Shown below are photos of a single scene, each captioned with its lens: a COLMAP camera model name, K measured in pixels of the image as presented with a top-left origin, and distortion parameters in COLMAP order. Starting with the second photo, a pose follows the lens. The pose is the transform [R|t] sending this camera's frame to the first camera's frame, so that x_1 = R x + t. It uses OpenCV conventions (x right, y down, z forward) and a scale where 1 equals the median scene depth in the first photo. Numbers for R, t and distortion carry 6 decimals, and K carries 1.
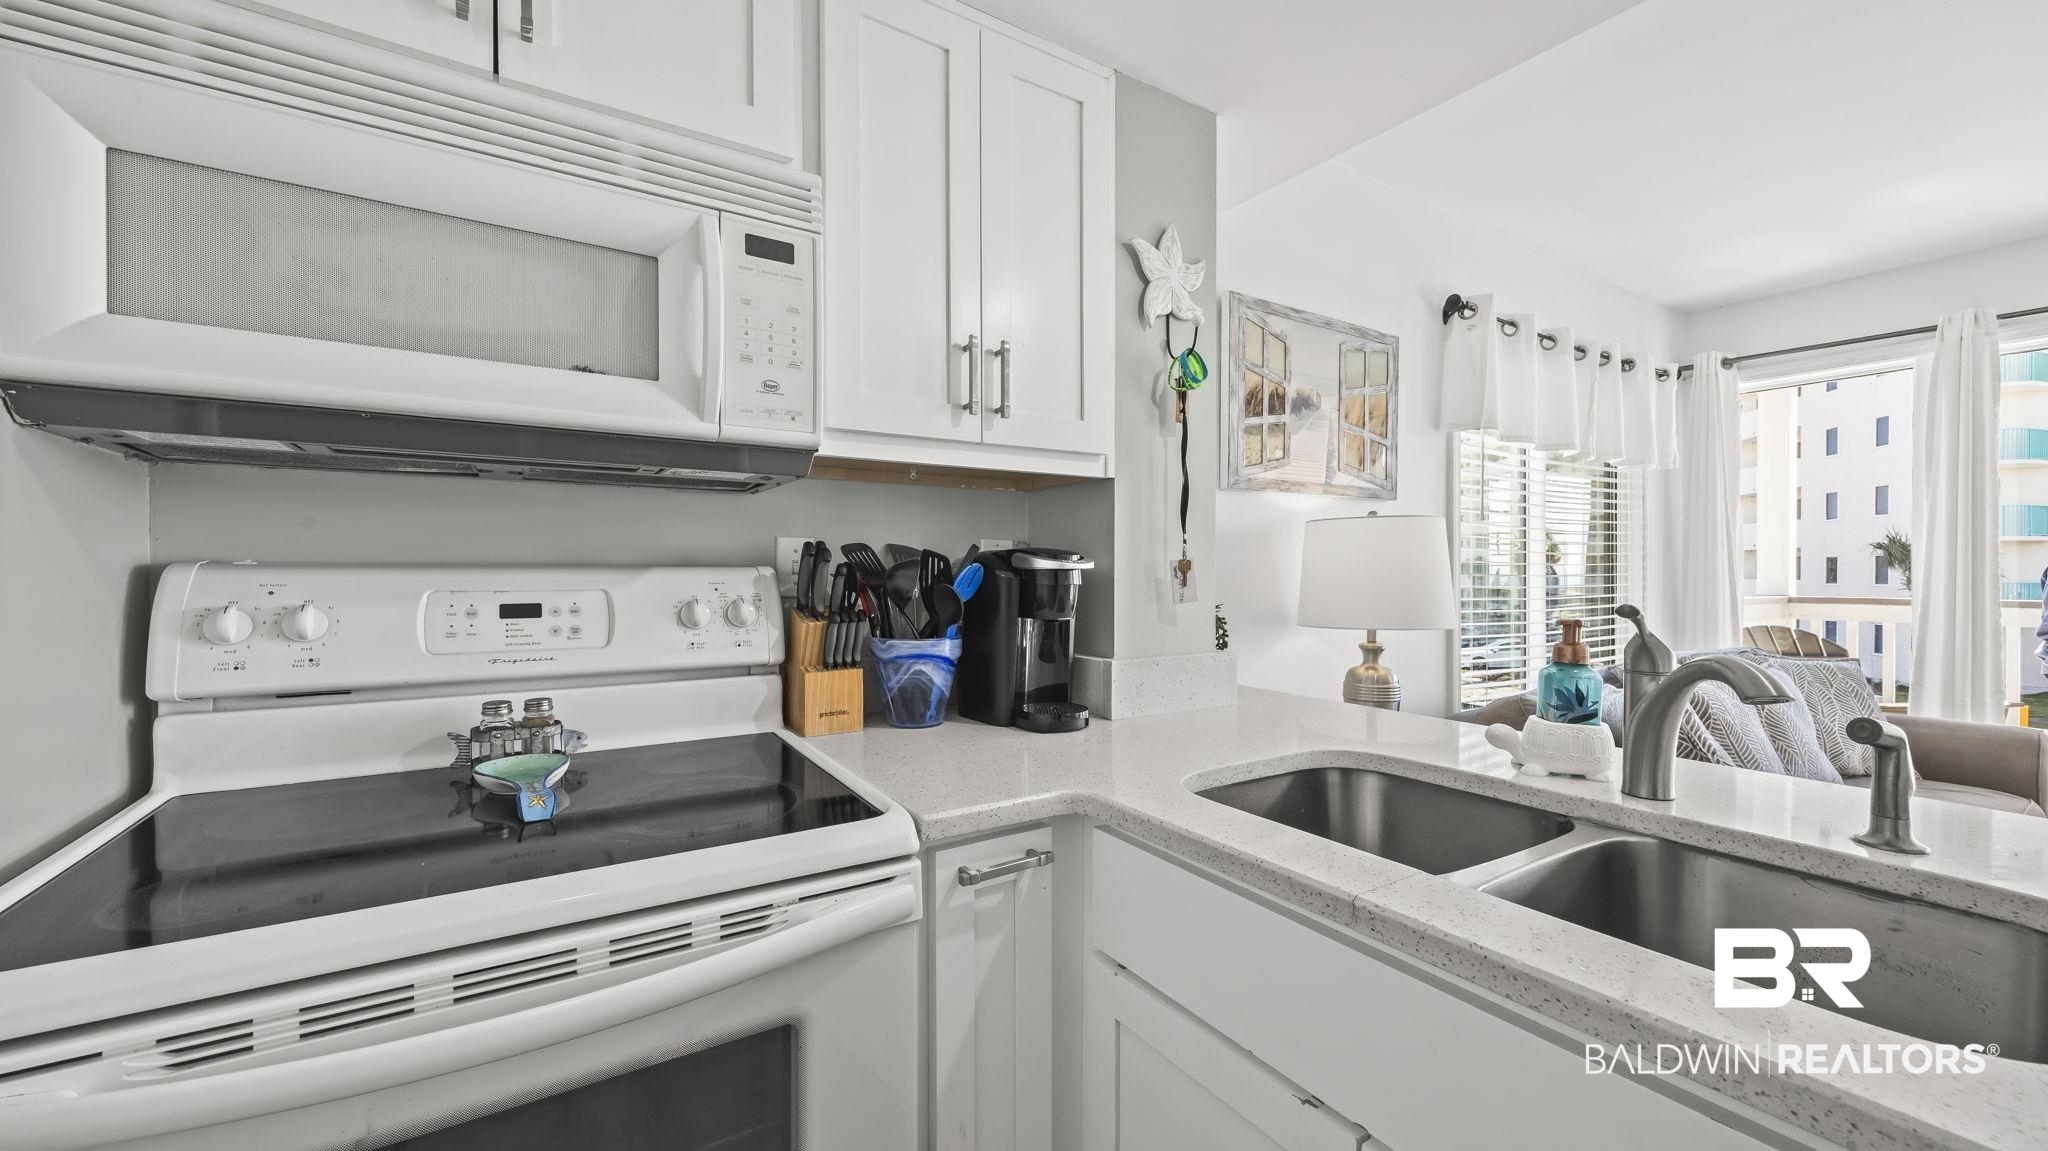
lens RADIAL K [[789.0, 0, 1024.3], [0, 789.0, 578.8], [0, 0, 1]] dist [0.002227, -0.001011]
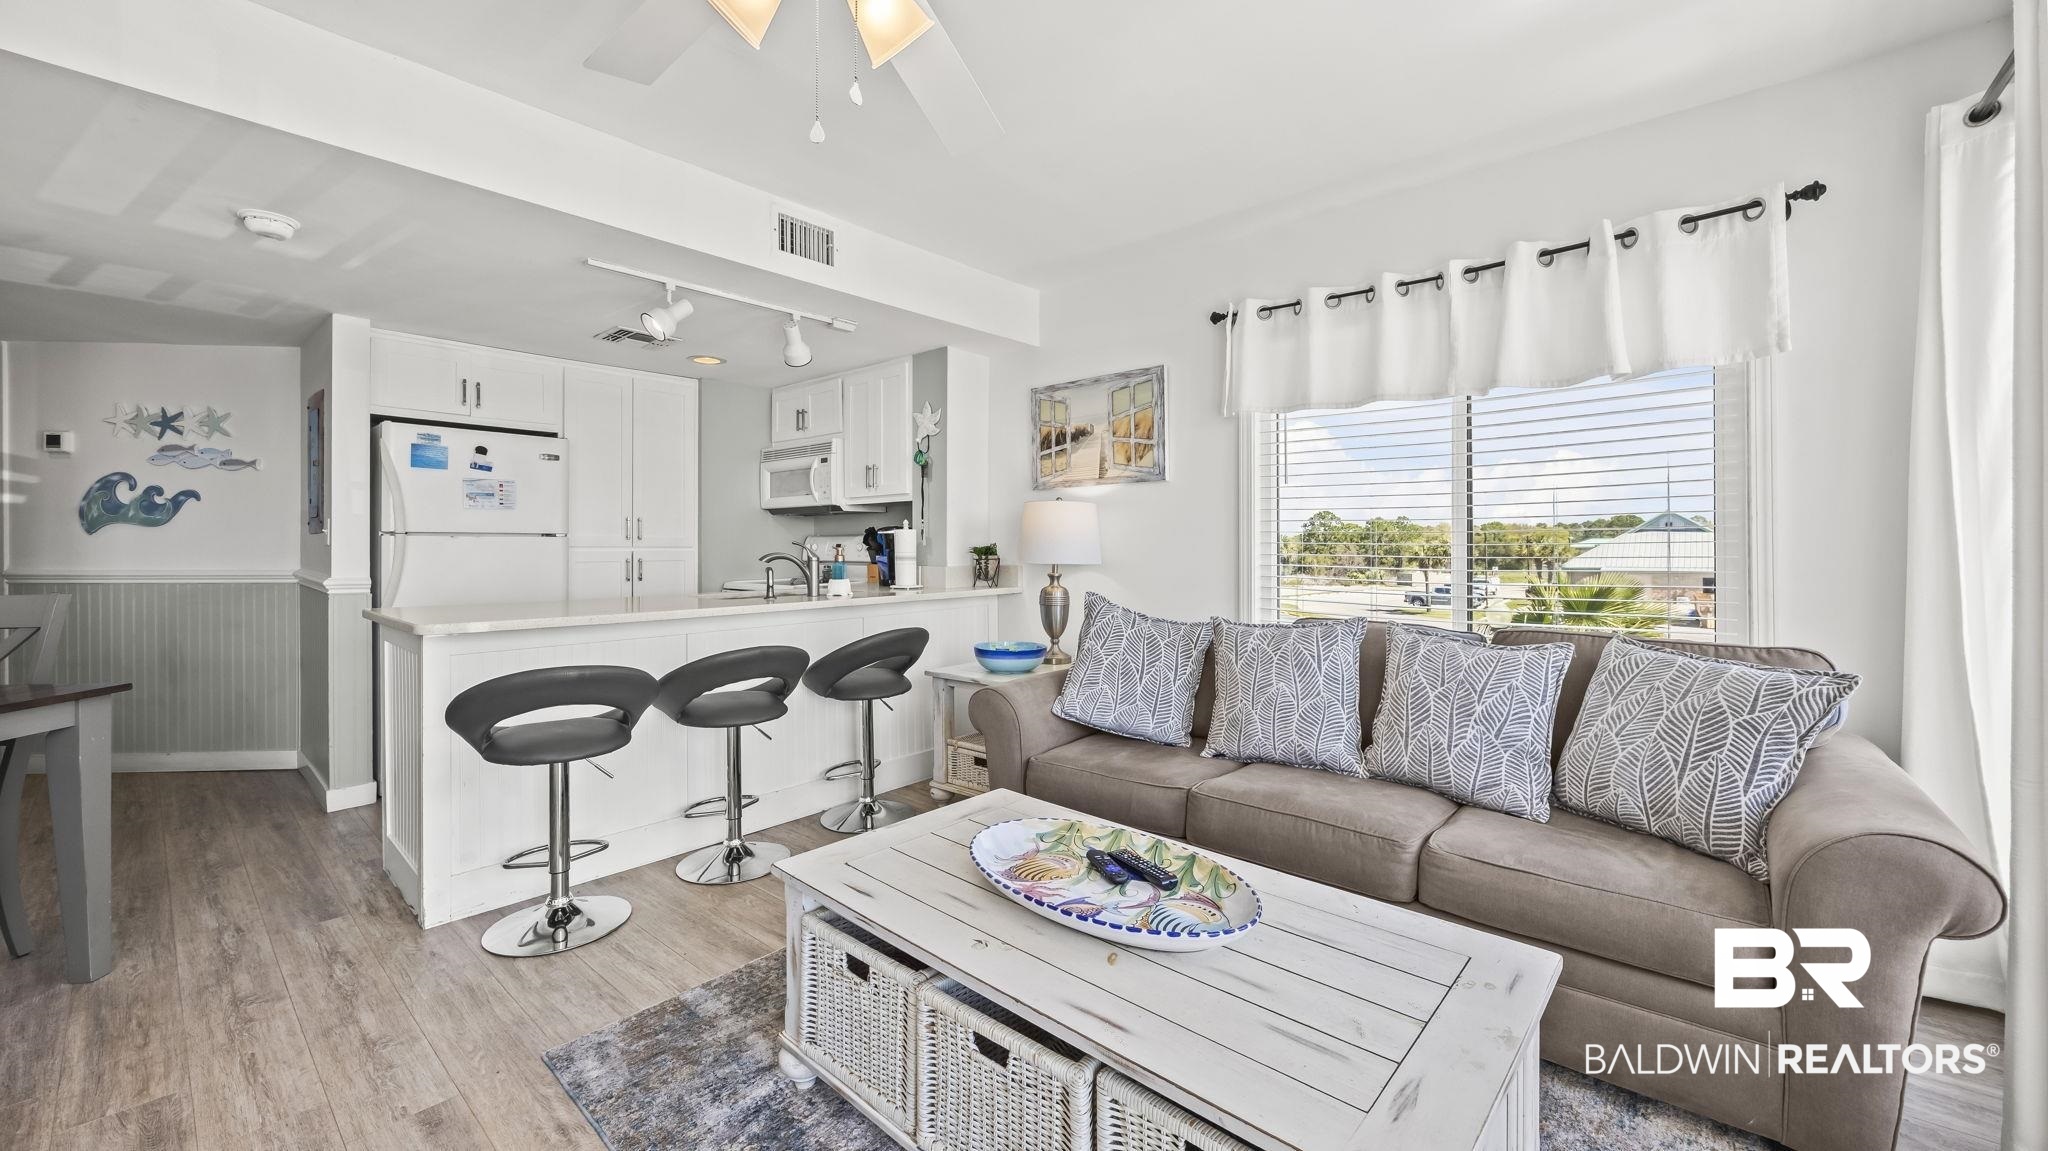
lens RADIAL K [[789.0, 0, 1038.7], [0, 789.0, 548.6], [0, 0, 1]] dist [0.002227, -0.001011]
pose [[0.278452, 0.007433, -0.960421, 3.231339], [-0.004748, 0.999968, 0.006362, 0.025571], [0.960438, 0.002789, 0.278478, 0.720876]]
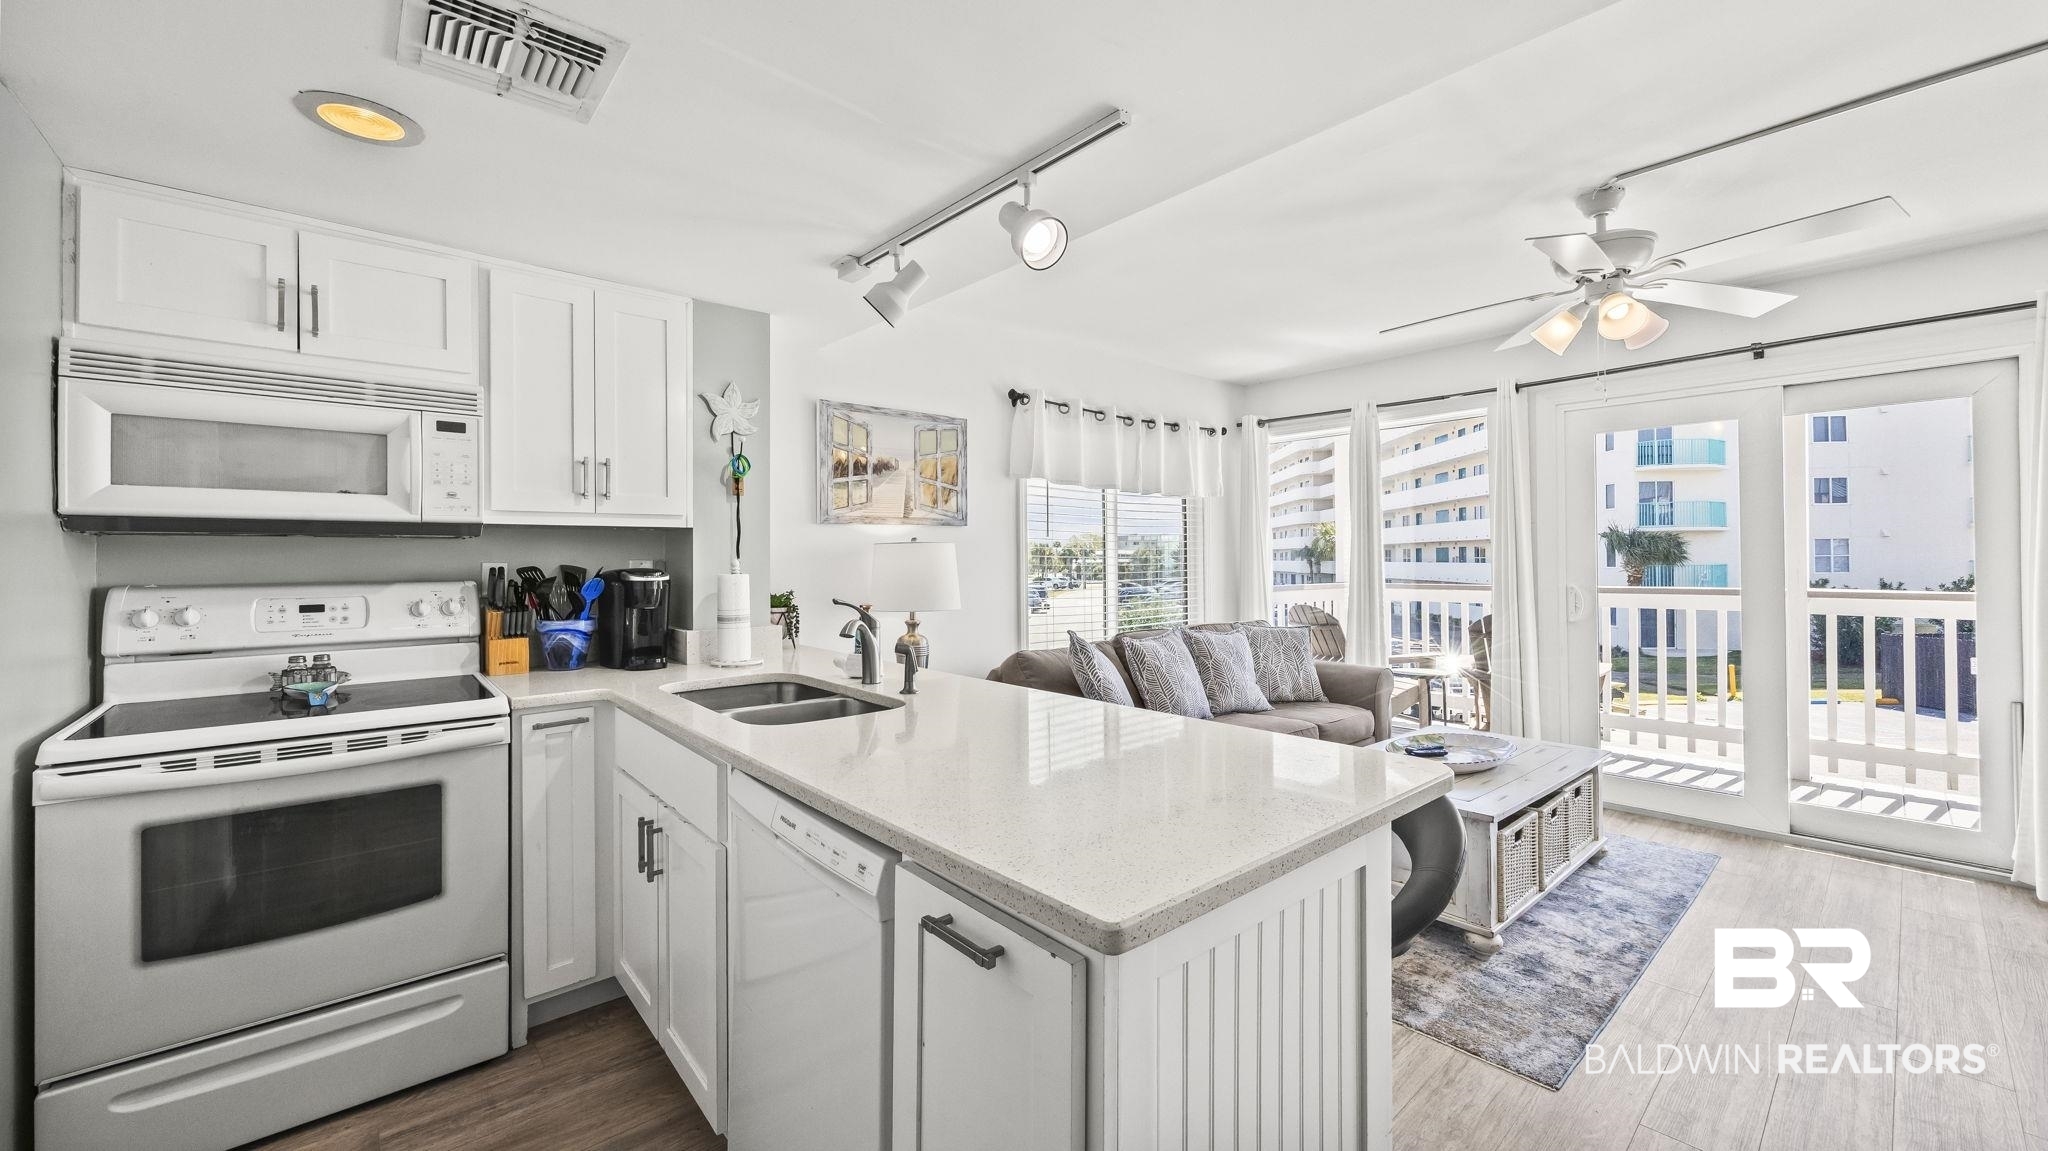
lens RADIAL K [[789.0, 0, 1018.4], [0, 789.0, 553.9], [0, 0, 1]] dist [0.002227, -0.001011]
pose [[0.988572, -0.005874, 0.150632, 0.625067], [0.008385, 0.999836, -0.016040, -0.038461], [-0.150514, 0.017120, 0.988460, -0.937802]]
